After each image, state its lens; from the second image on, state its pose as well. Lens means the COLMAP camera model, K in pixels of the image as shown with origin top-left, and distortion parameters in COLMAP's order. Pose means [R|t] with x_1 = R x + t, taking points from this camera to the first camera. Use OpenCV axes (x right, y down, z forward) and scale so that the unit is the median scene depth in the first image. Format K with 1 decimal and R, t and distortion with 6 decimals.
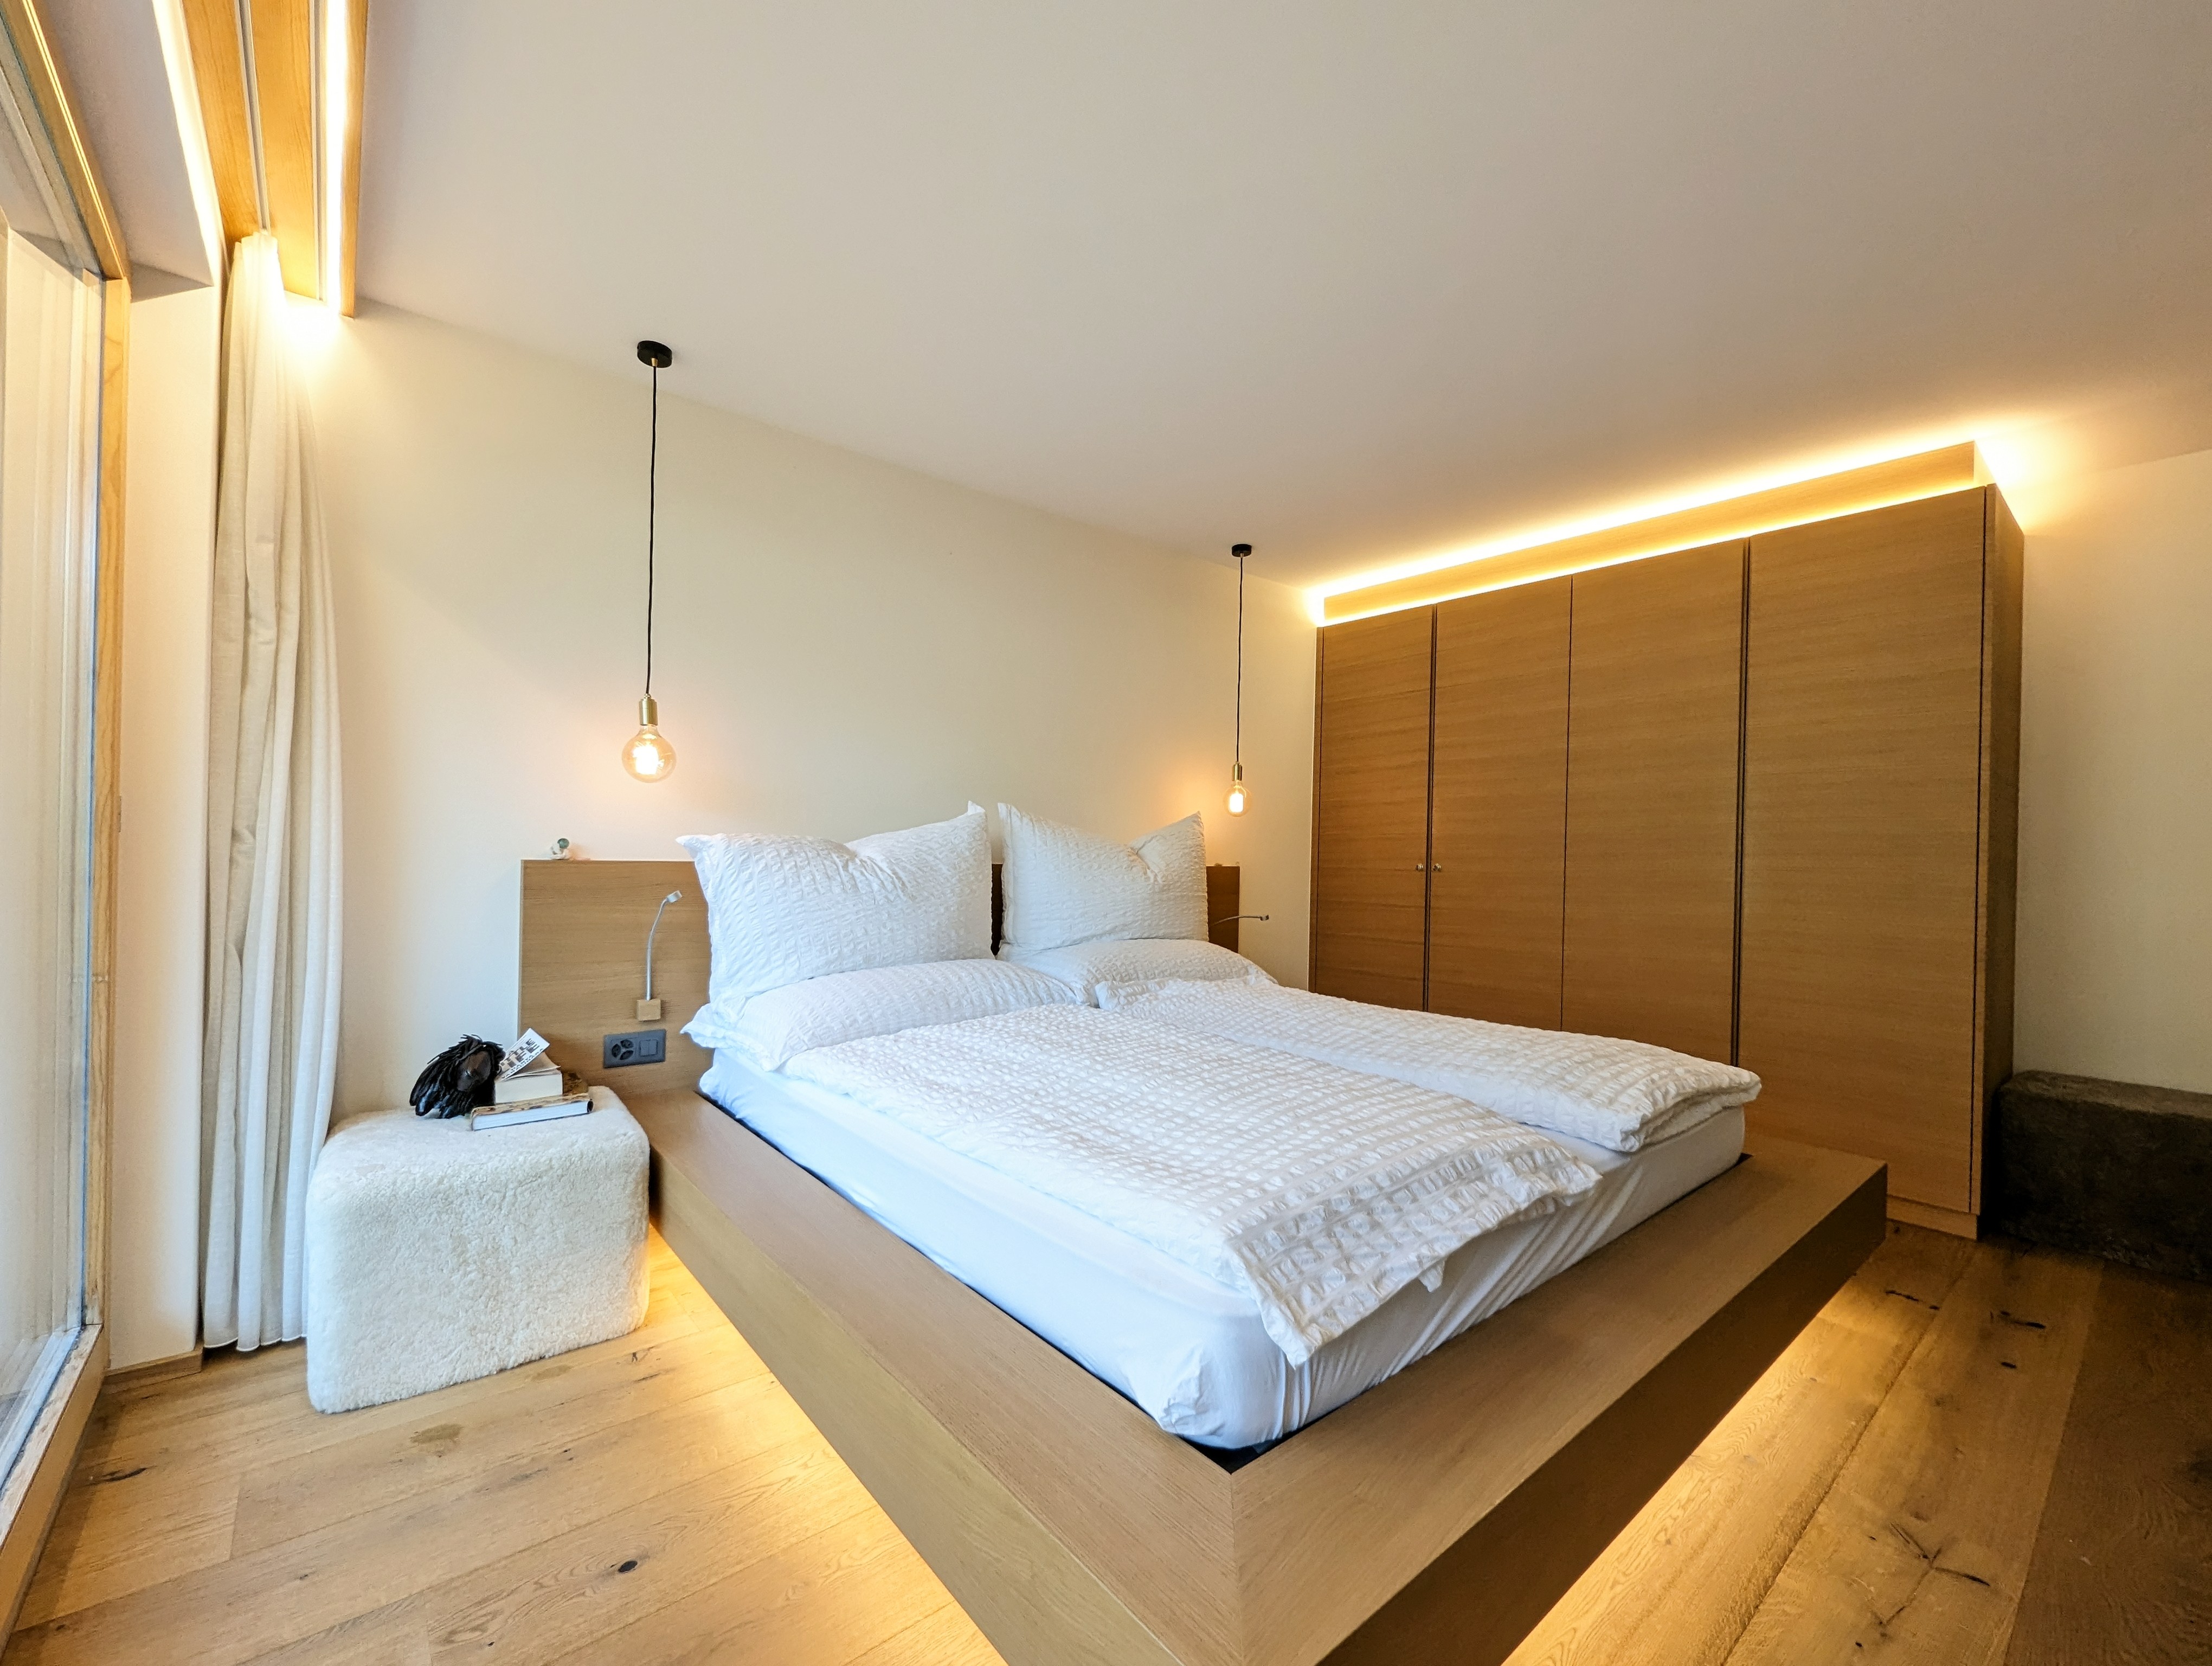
lens RADIAL K [[925.2, 0, 1107.4], [0, 925.2, 851.9], [0, 0, 1]] dist [-0.001952, -0.000224]
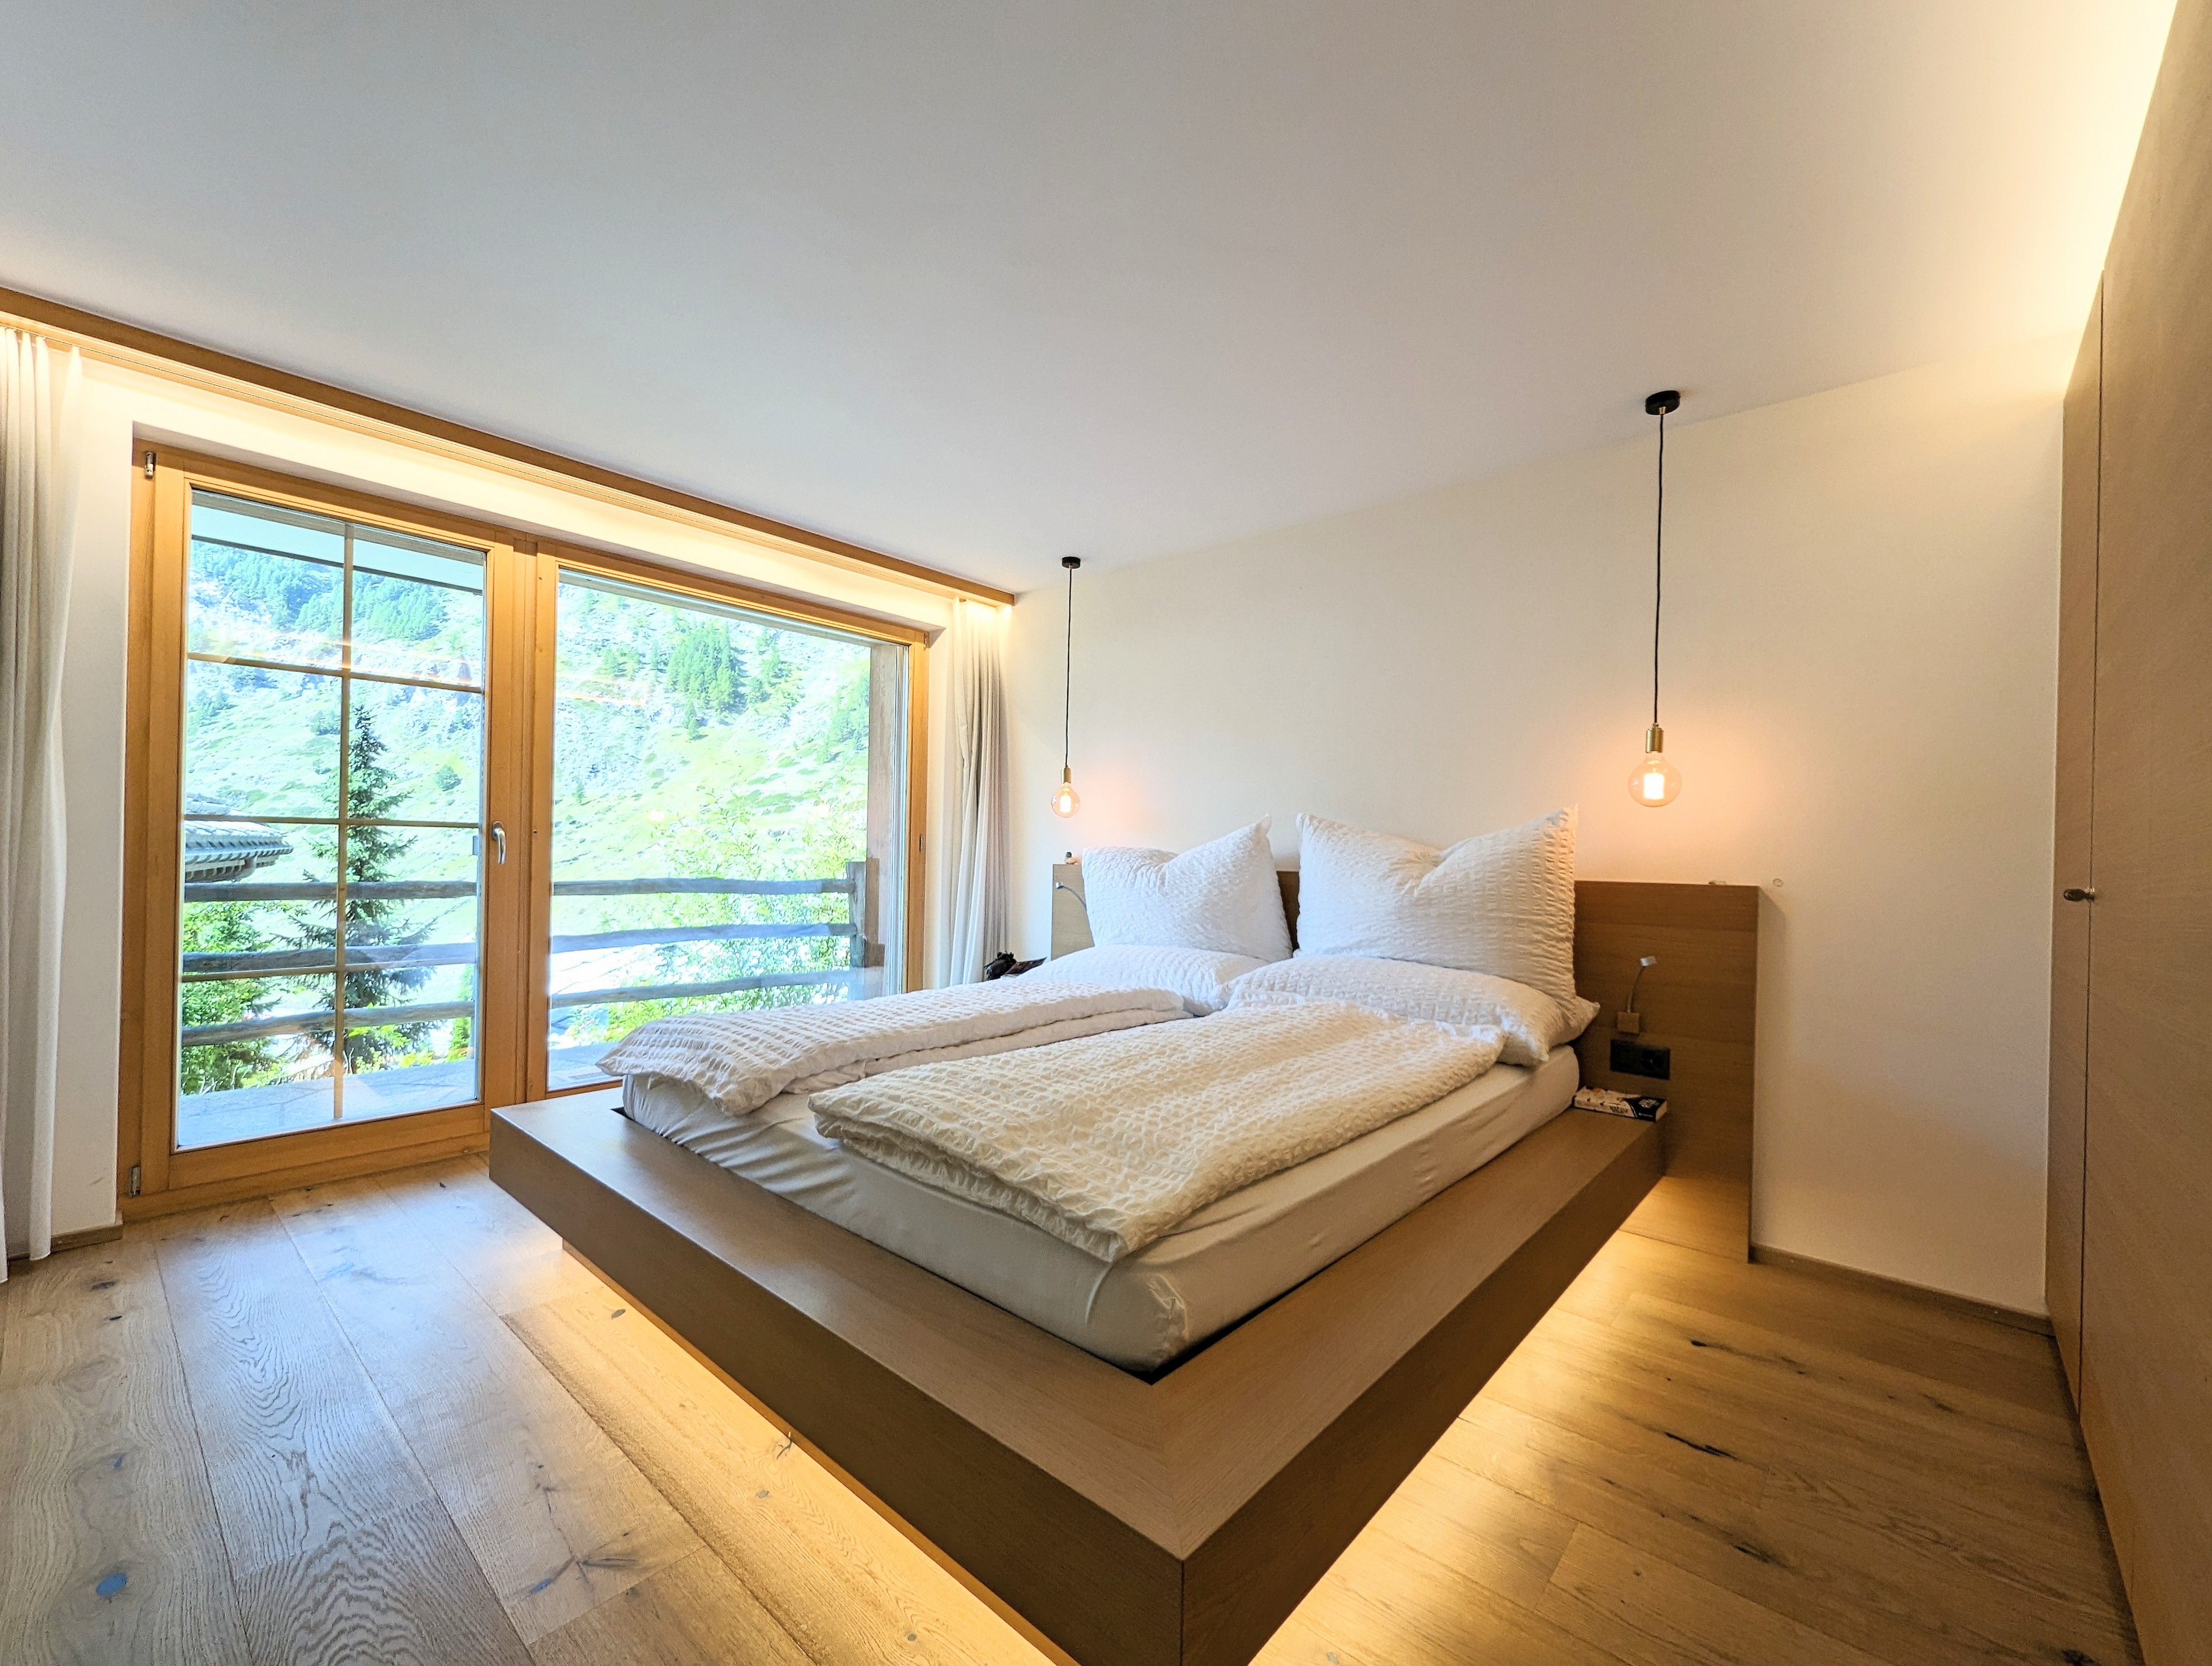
lens RADIAL K [[925.2, 0, 1107.4], [0, 925.2, 851.9], [0, 0, 1]] dist [-0.001952, -0.000224]
pose [[0.145100, -0.026344, -0.989066, 1.060576], [-0.023795, 0.999263, -0.030106, 0.032793], [0.989131, 0.027904, 0.144366, 0.760077]]
